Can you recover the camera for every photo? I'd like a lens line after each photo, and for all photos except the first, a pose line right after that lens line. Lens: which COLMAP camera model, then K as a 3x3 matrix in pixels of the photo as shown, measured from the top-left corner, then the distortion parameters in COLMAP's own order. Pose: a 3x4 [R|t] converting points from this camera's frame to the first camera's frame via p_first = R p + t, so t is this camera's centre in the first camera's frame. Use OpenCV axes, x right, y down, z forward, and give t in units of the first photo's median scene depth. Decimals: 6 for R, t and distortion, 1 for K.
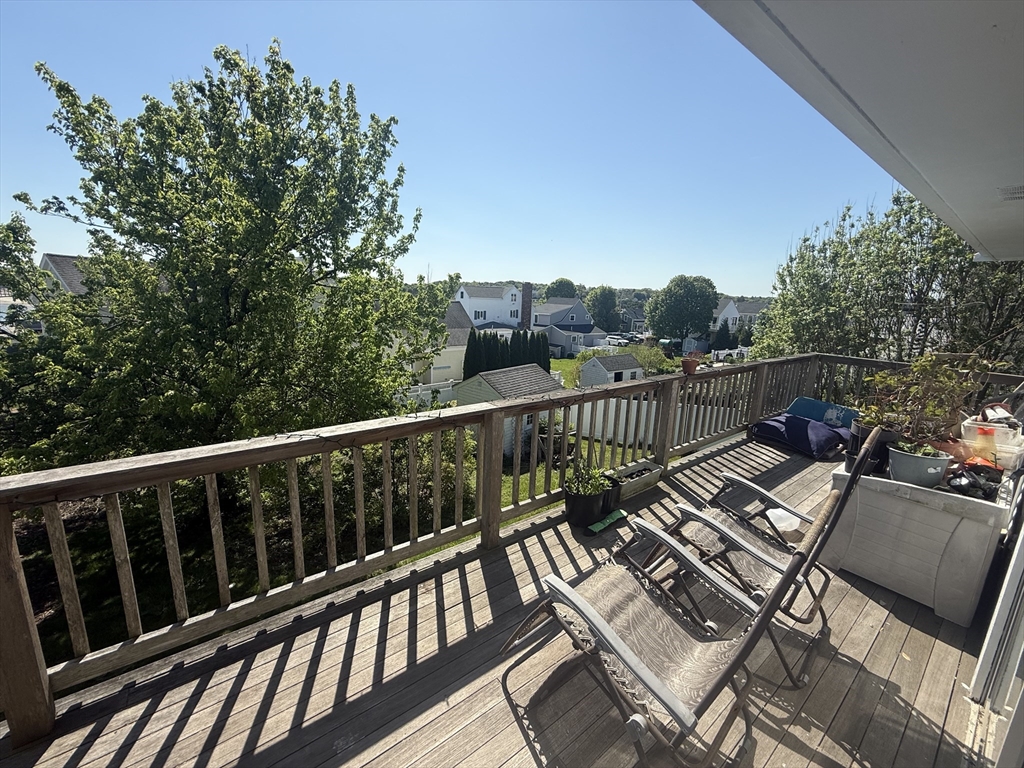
lens RADIAL K [[411.4, 0, 513.3], [0, 411.4, 379.7], [0, 0, 1]] dist [0.000937, 0.000226]
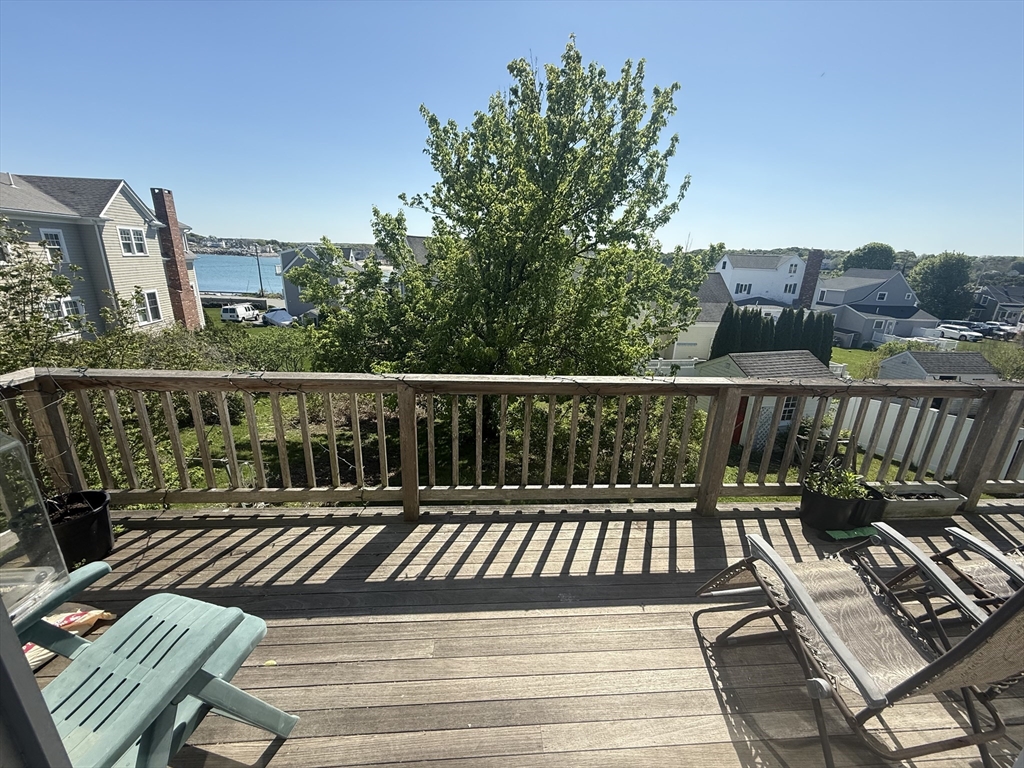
lens RADIAL K [[411.4, 0, 509.6], [0, 411.4, 384.0], [0, 0, 1]] dist [0.000937, 0.000226]
pose [[0.832118, 0.157562, -0.531747, 0.015532], [-0.114561, 0.986949, 0.113168, 0.006687], [0.542638, -0.033252, 0.839308, -0.063768]]
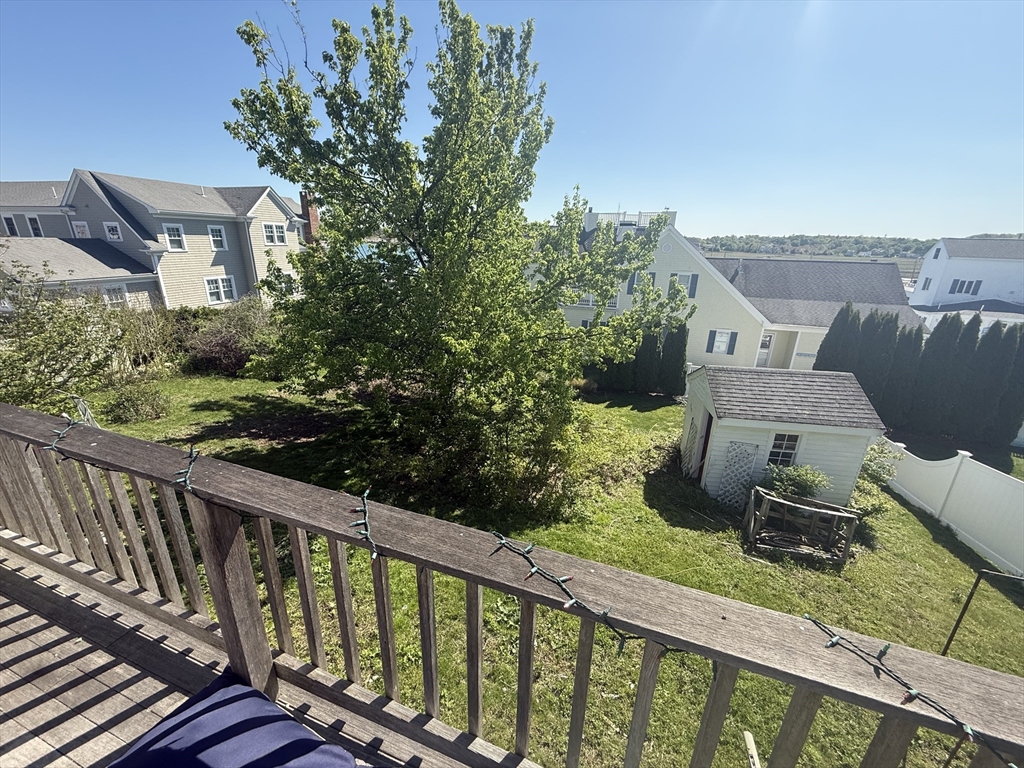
lens RADIAL K [[411.4, 0, 511.2], [0, 411.4, 384.5], [0, 0, 1]] dist [0.000937, 0.000226]
pose [[0.533167, 0.255934, -0.806369, 0.342097], [-0.173139, 0.965979, 0.192114, -0.063571], [0.828104, 0.037185, 0.559340, 0.357073]]
